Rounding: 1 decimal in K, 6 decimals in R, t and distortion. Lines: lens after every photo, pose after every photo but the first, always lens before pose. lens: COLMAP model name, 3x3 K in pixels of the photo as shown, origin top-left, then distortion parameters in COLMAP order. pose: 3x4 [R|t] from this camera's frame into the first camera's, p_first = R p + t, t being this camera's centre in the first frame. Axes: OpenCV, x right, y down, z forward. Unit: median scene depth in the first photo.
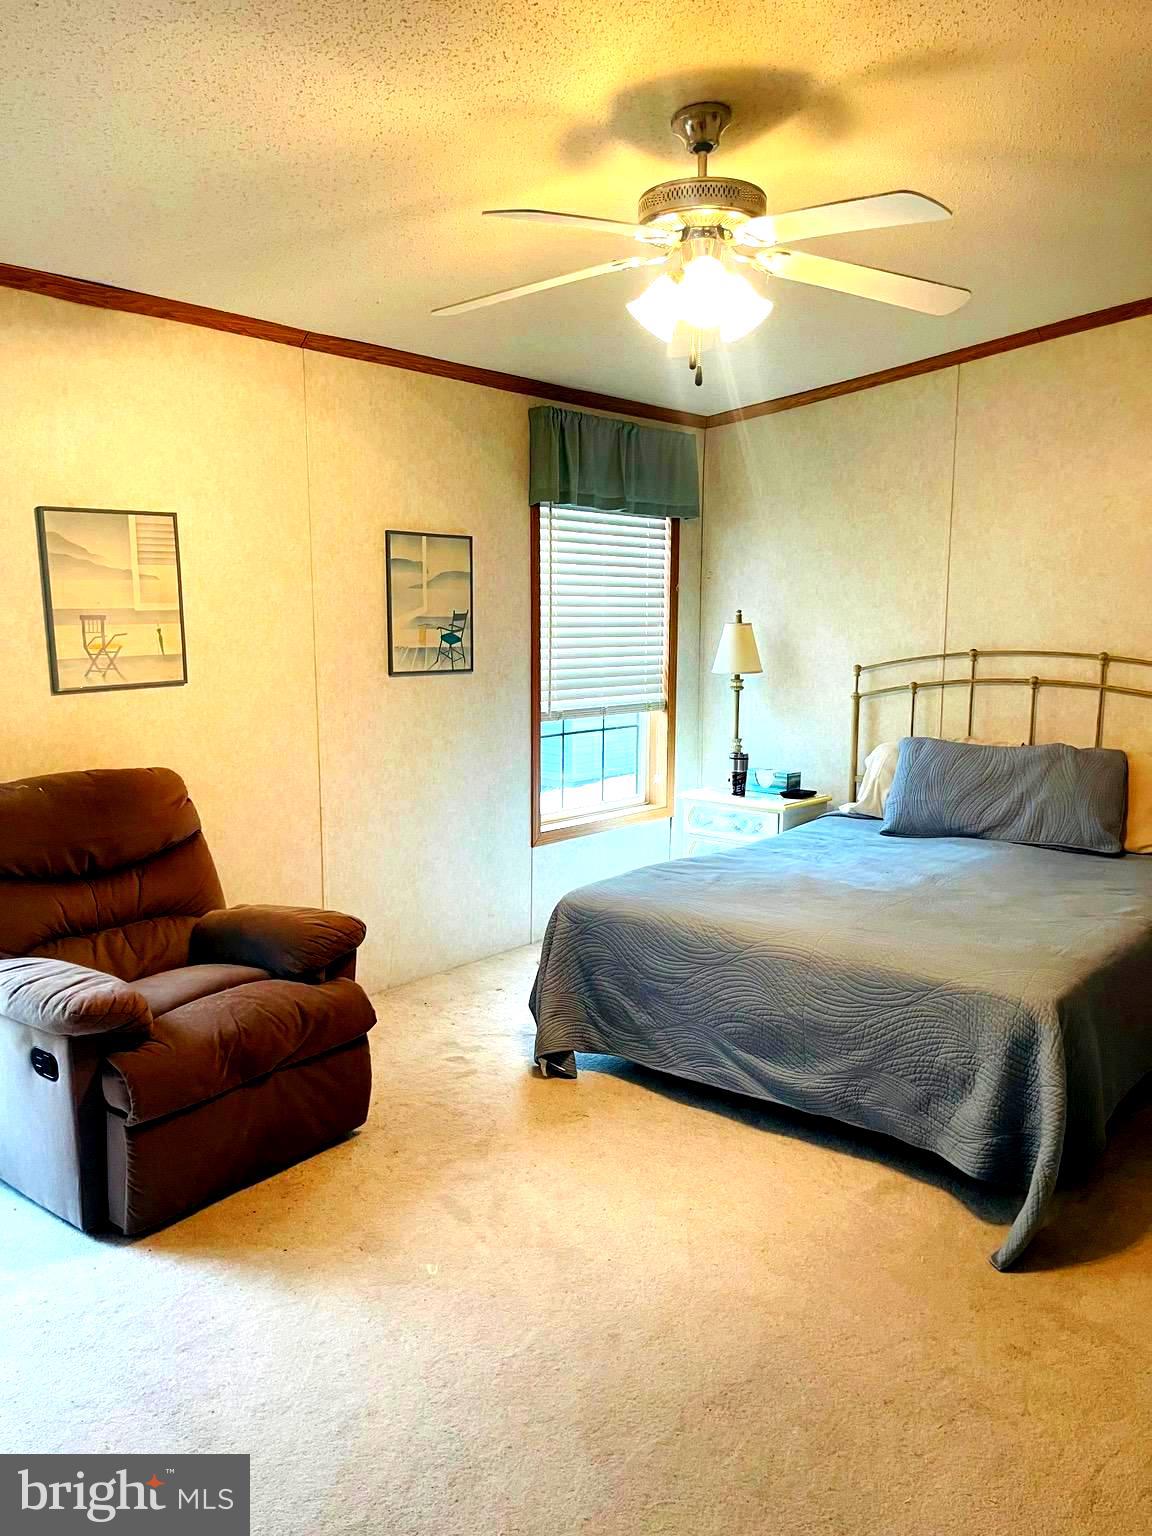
lens RADIAL K [[1143.0, 0, 572.2], [0, 1143.0, 778.5], [0, 0, 1]] dist [0.043777, -0.008518]
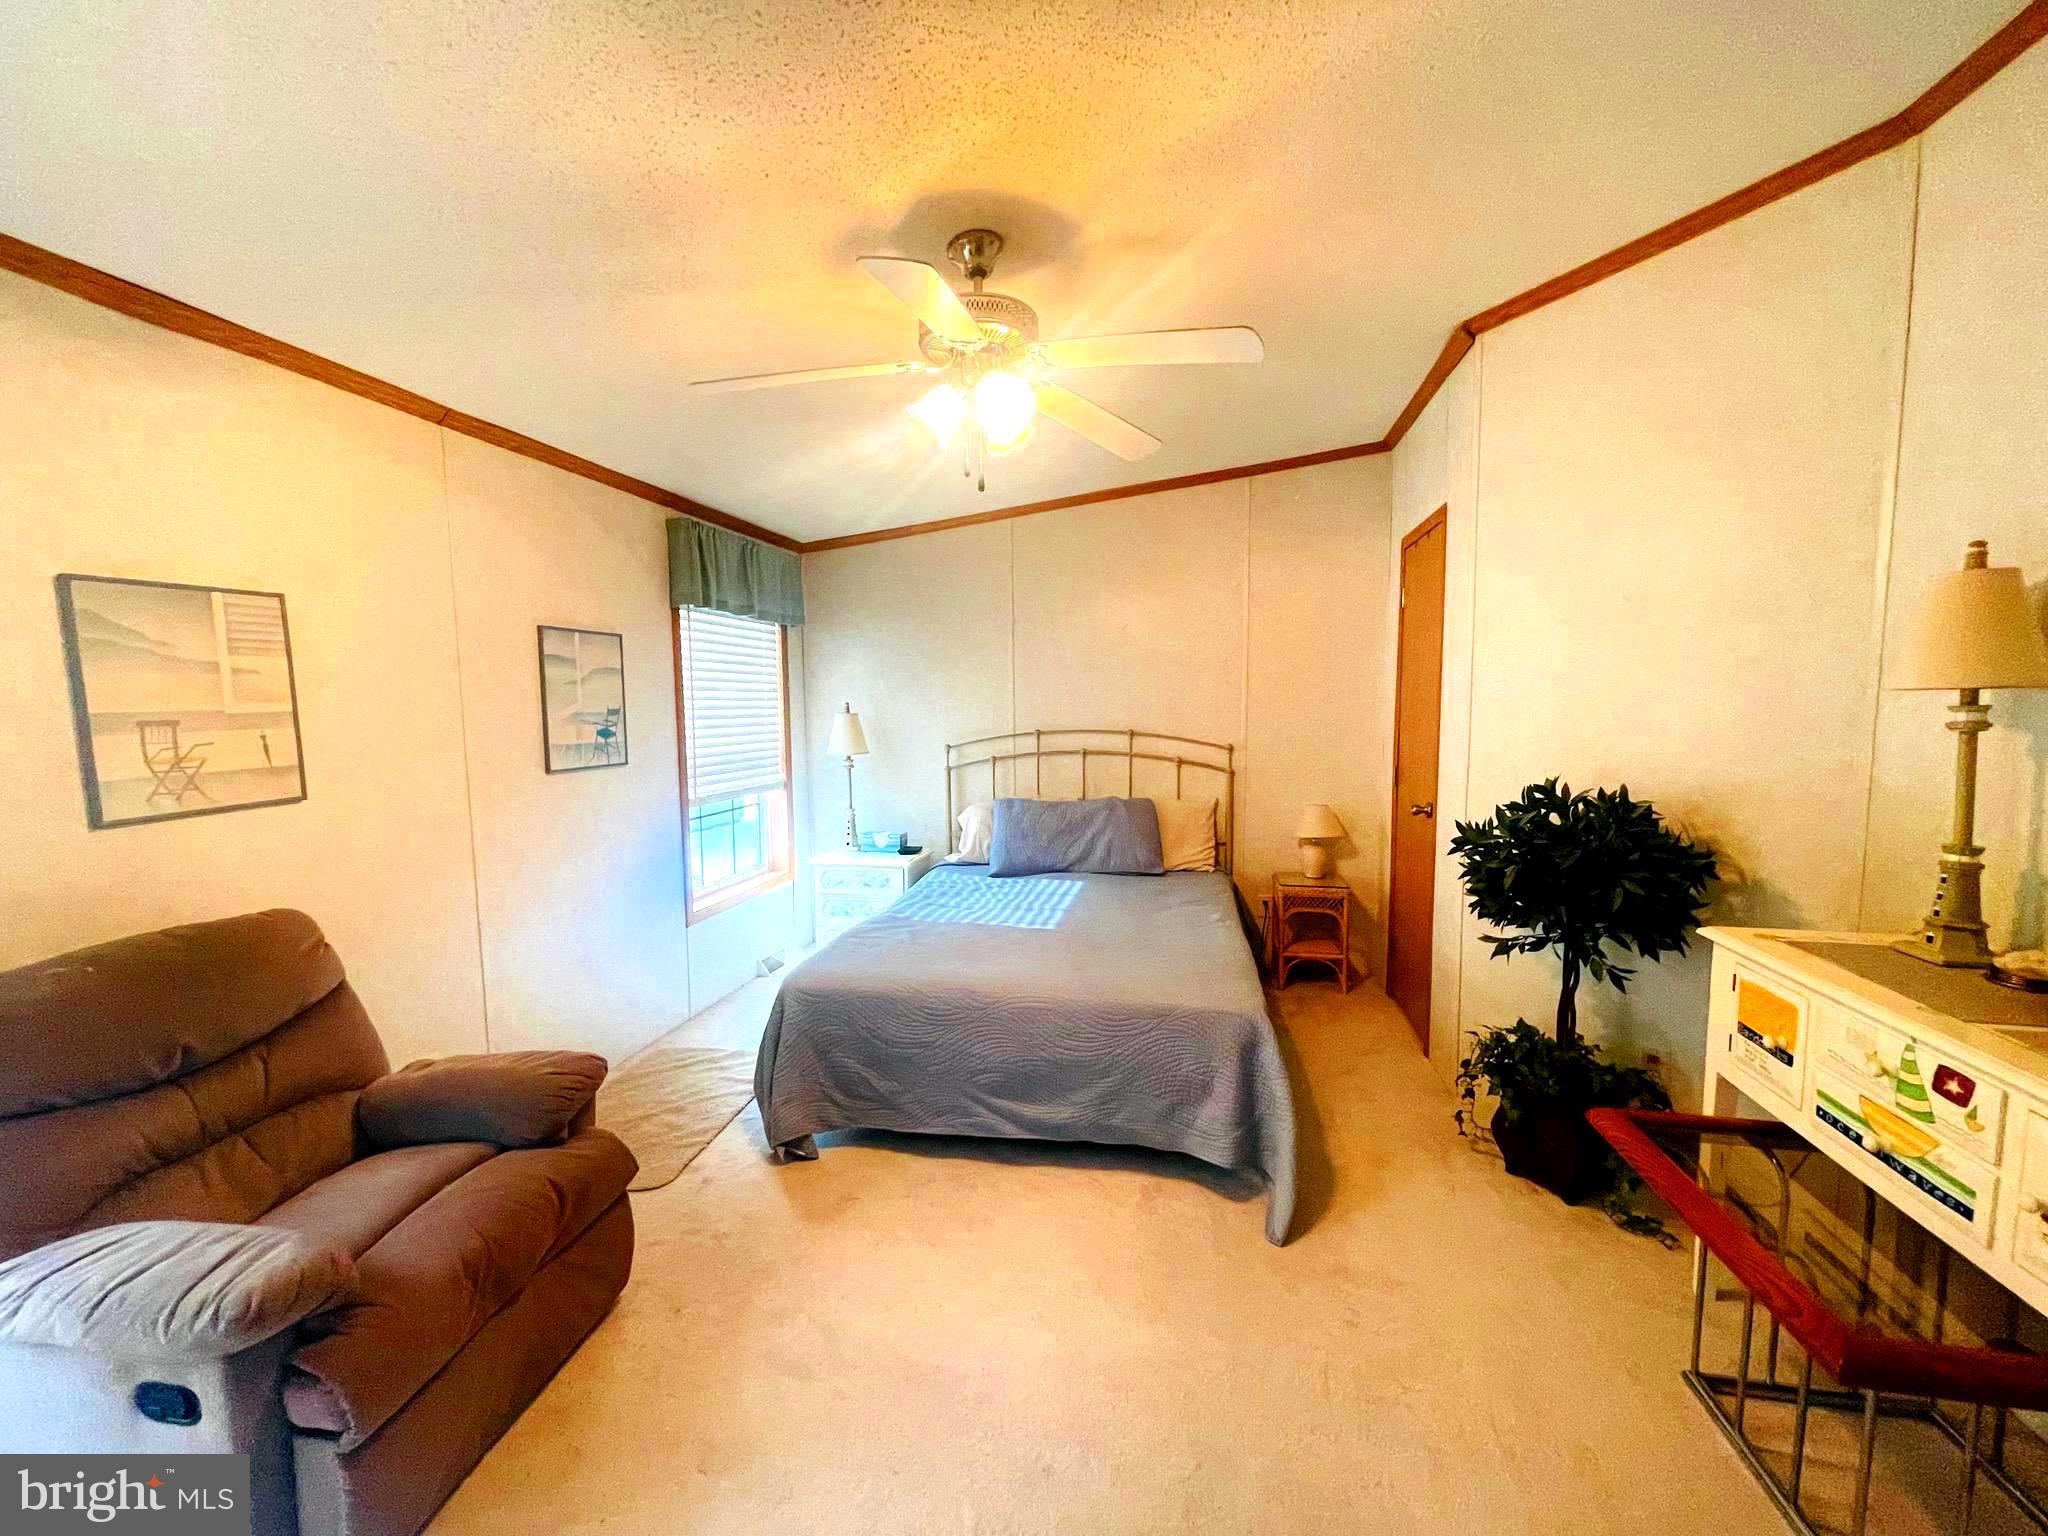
lens RADIAL K [[828.1, 0, 1027.2], [0, 828.1, 776.2], [0, 0, 1]] dist [0.001123, -0.000125]
pose [[0.874964, -0.057229, 0.480794, -0.175411], [0.084515, 0.995798, -0.035273, -0.036725], [-0.476755, 0.071497, 0.876124, 0.245432]]
